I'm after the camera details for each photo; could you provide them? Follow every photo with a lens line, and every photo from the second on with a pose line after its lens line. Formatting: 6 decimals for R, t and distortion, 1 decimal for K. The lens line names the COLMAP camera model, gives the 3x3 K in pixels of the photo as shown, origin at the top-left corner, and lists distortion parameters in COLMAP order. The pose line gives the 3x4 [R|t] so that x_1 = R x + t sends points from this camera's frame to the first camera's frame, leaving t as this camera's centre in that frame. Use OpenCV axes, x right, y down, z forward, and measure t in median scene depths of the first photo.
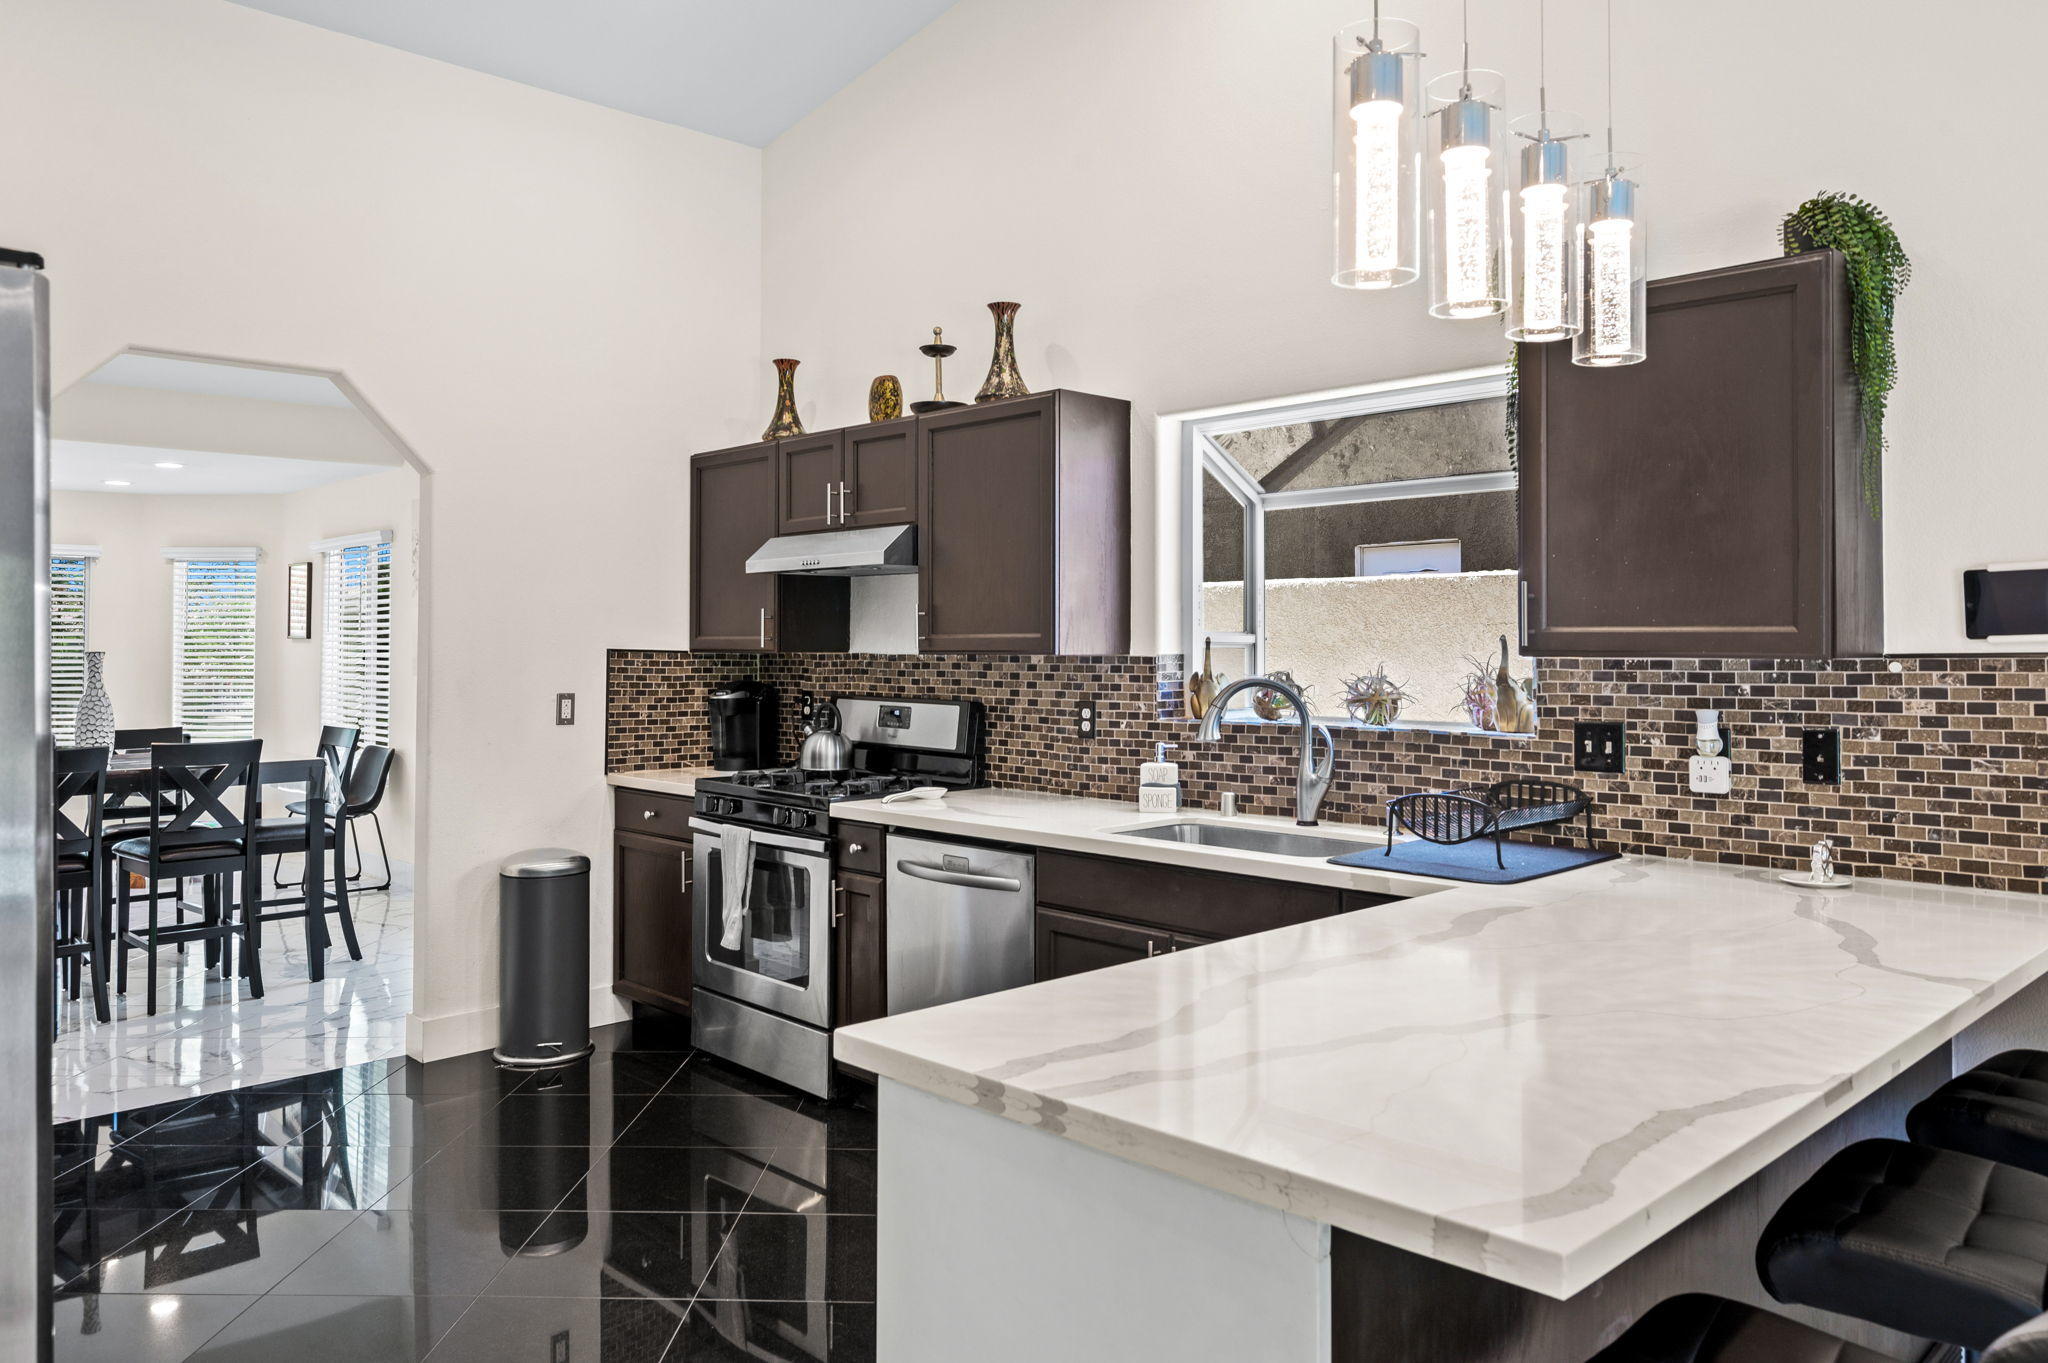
lens RADIAL K [[1454.5, 0, 1024.8], [0, 1454.5, 607.0], [0, 0, 1]] dist [0.006124, 0.000577]
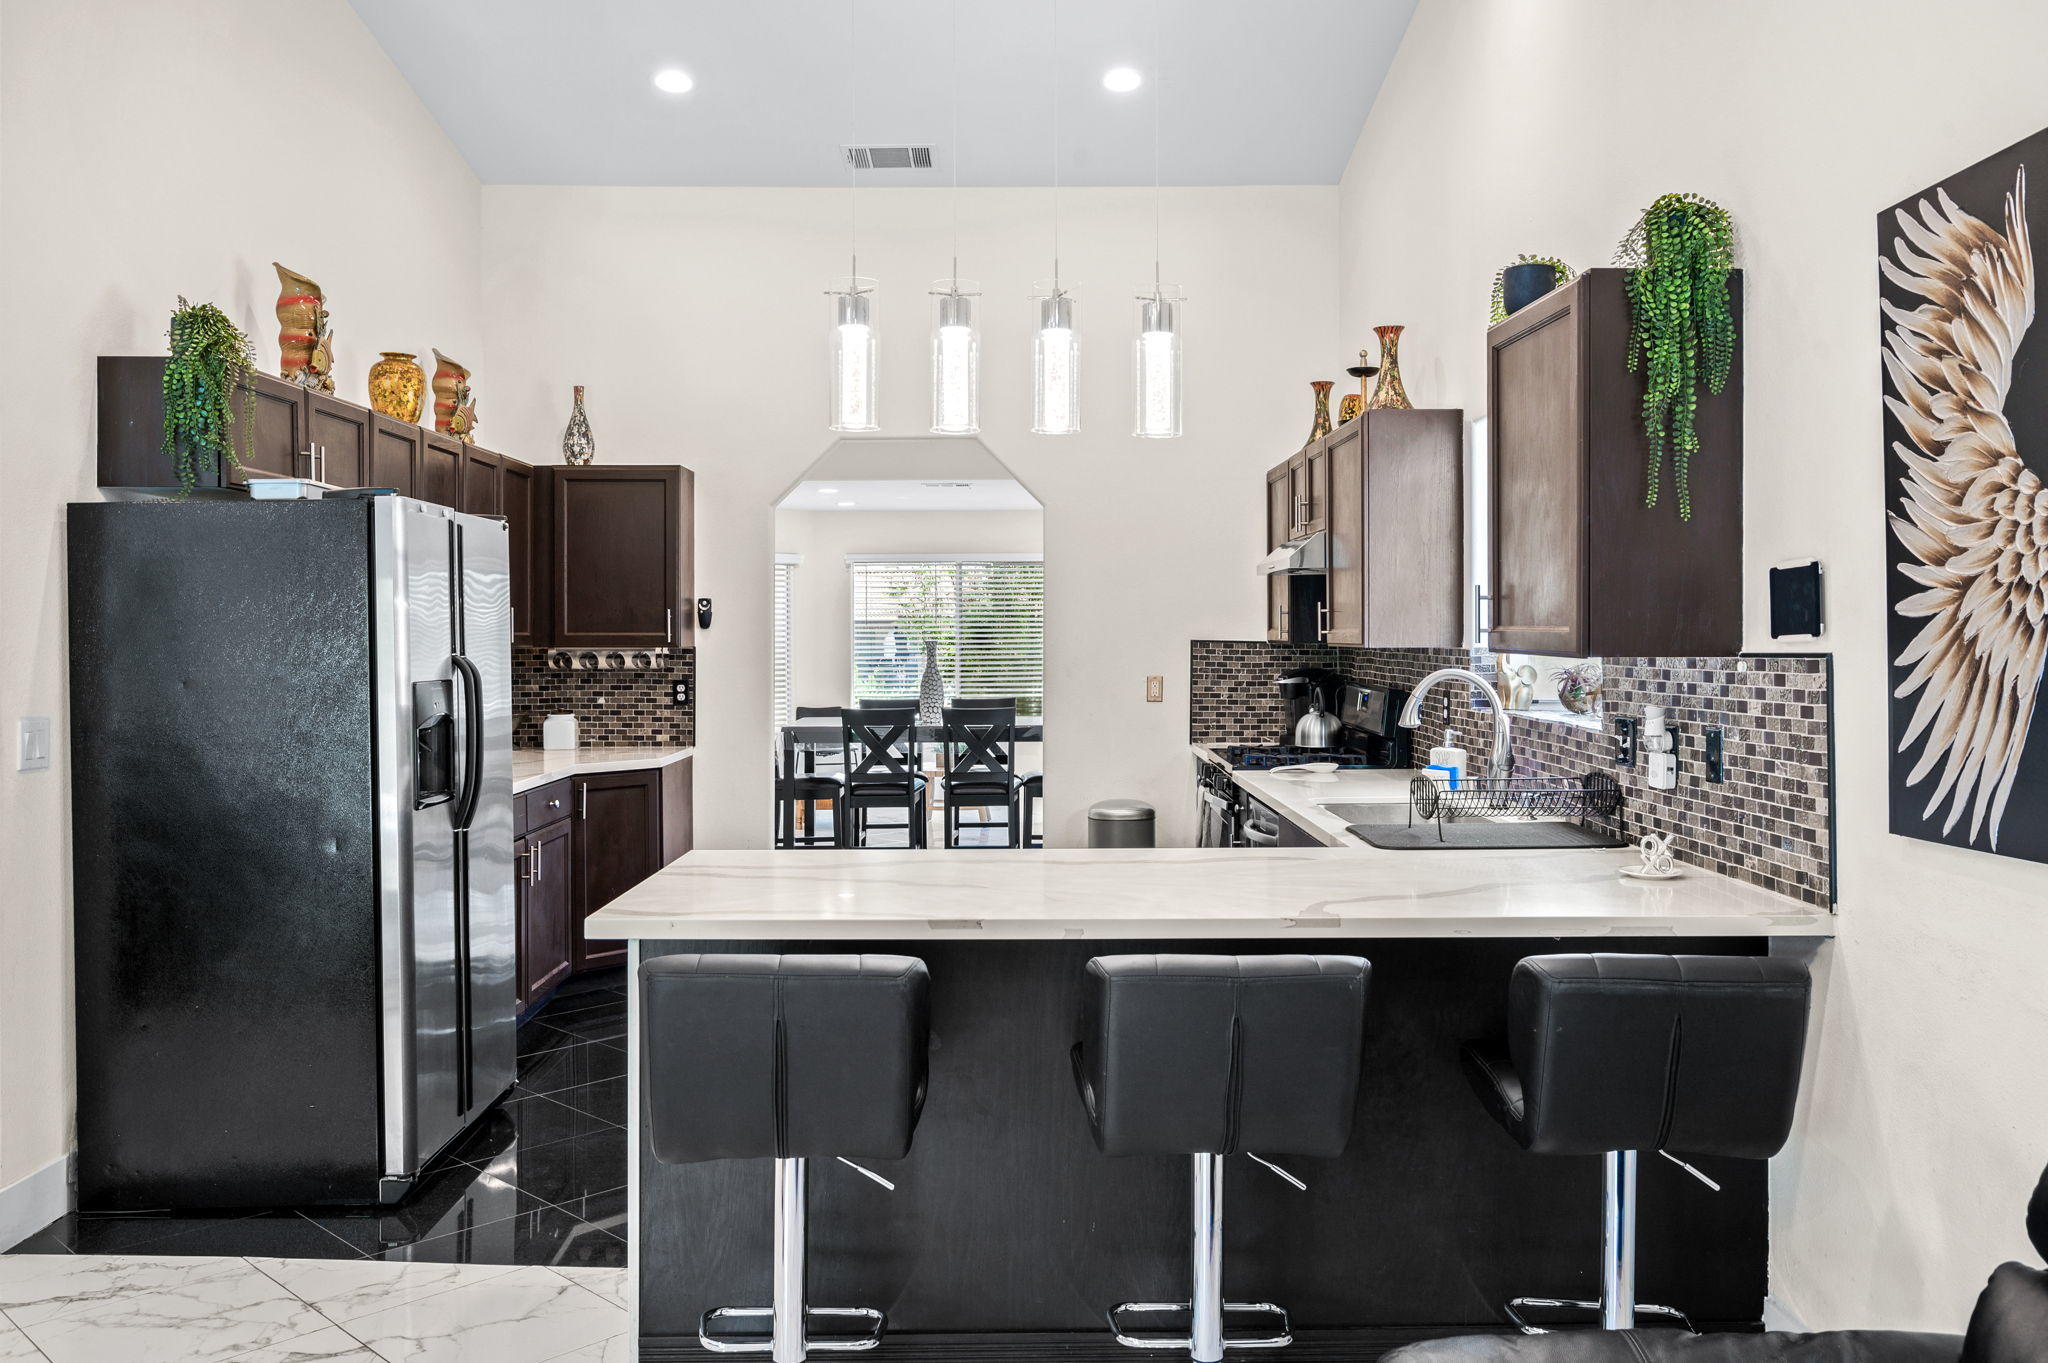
lens RADIAL K [[1611.2, 0, 1021.3], [0, 1611.2, 627.4], [0, 0, 1]] dist [-0.002204, 0.001246]
pose [[0.729861, -0.002649, -0.683590, 0.617927], [0.019565, 0.999664, 0.017015, -0.008318], [0.683315, -0.025793, 0.729668, -0.080868]]
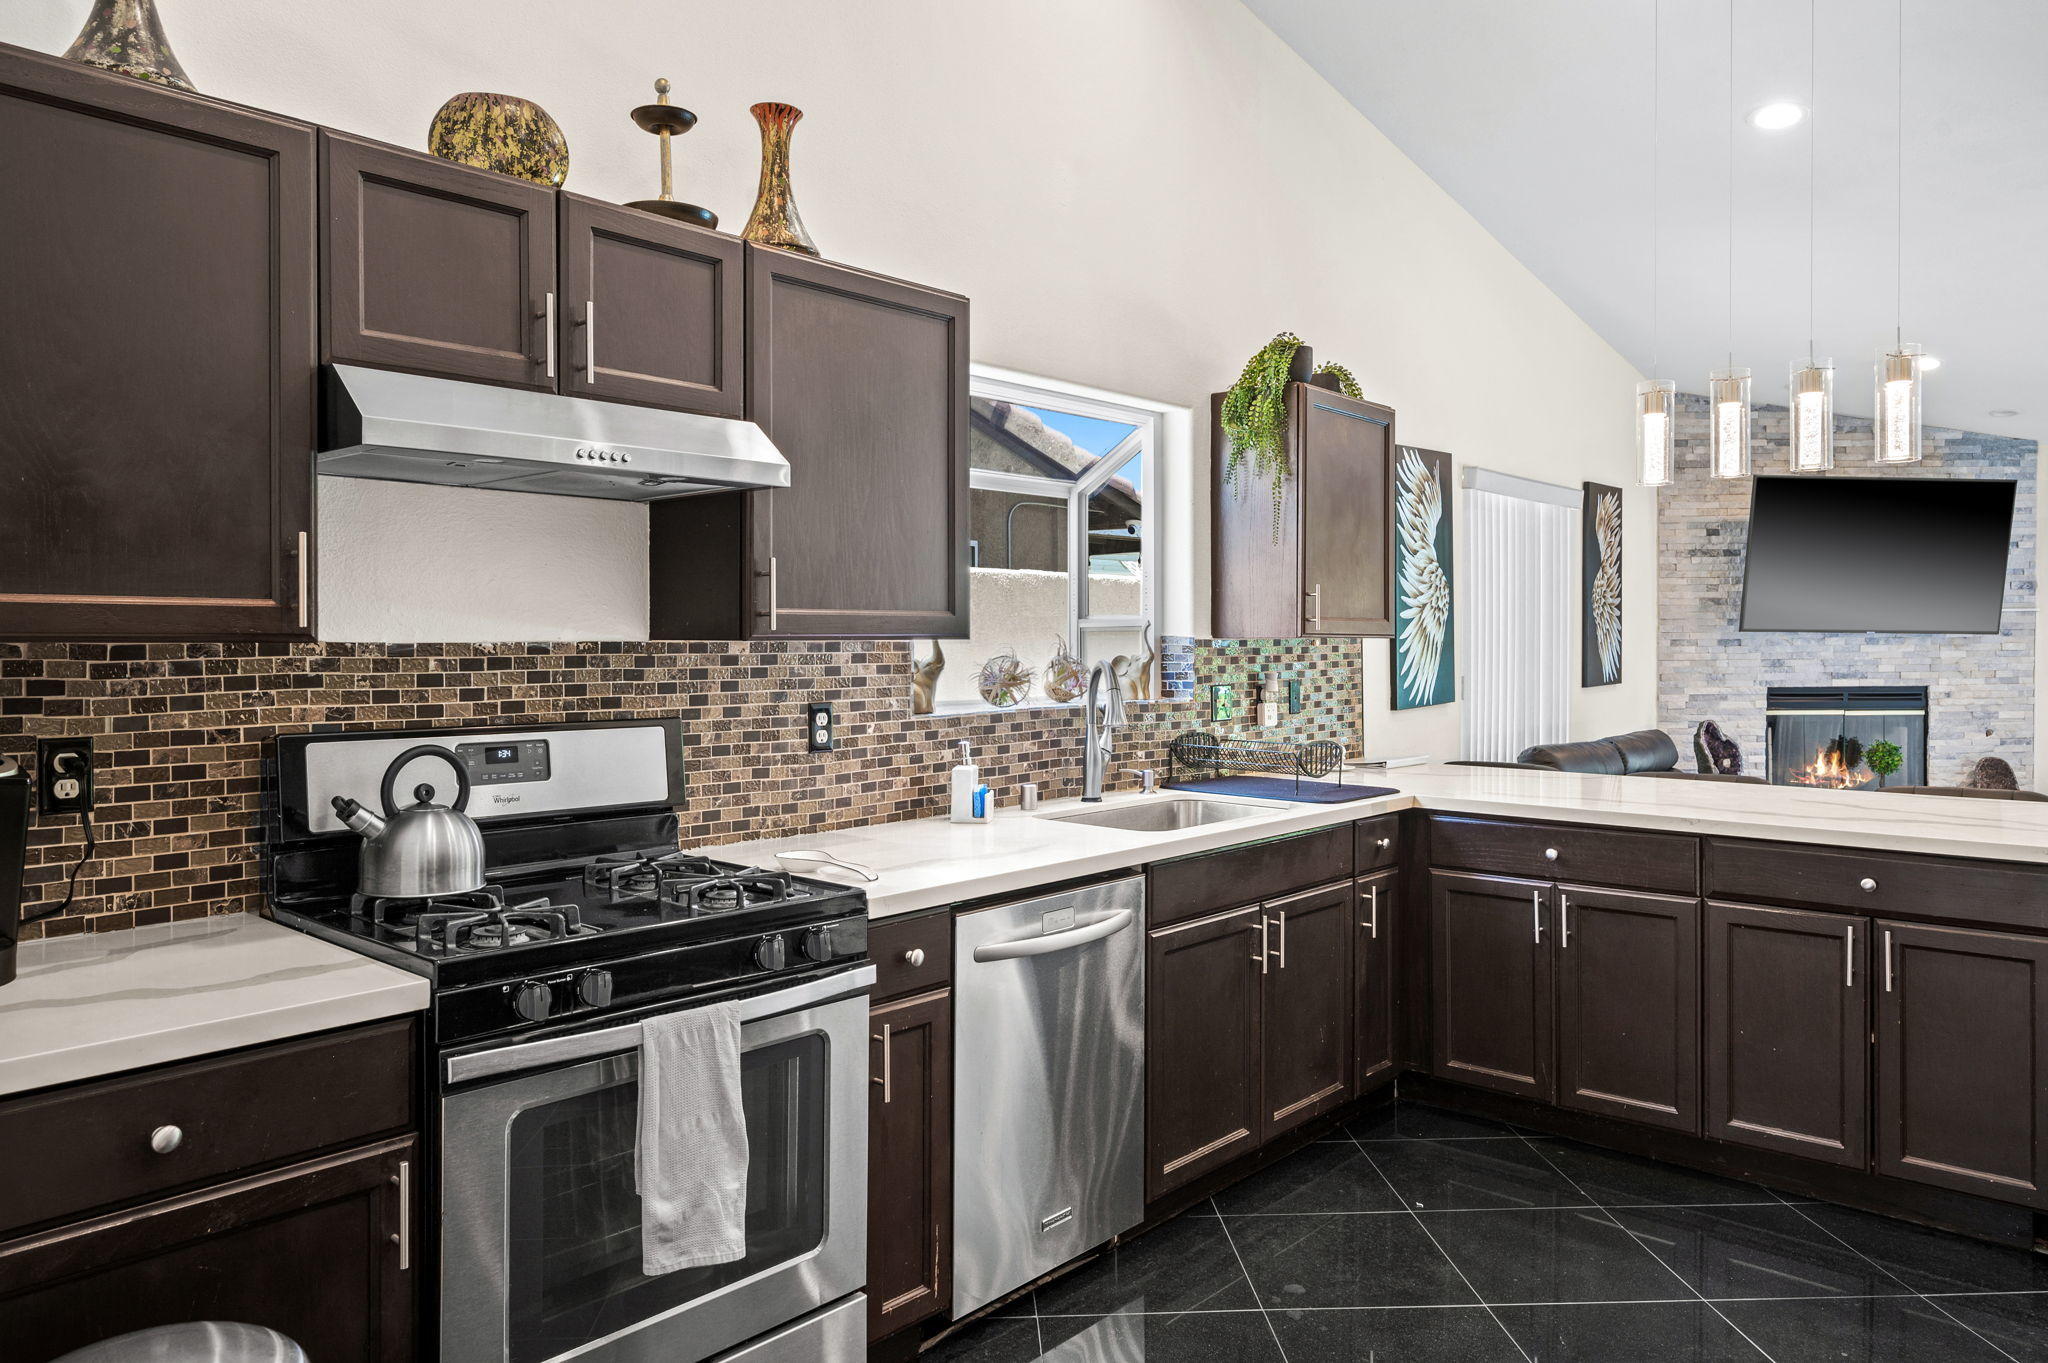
lens RADIAL K [[1368.8, 0, 1021.6], [0, 1368.8, 650.6], [0, 0, 1]] dist [-0.003115, 0.000036]
pose [[-0.076176, -0.011763, 0.997025, -0.643364], [-0.027786, 0.999567, 0.009670, 0.028056], [-0.996707, -0.026966, -0.076470, 0.931186]]
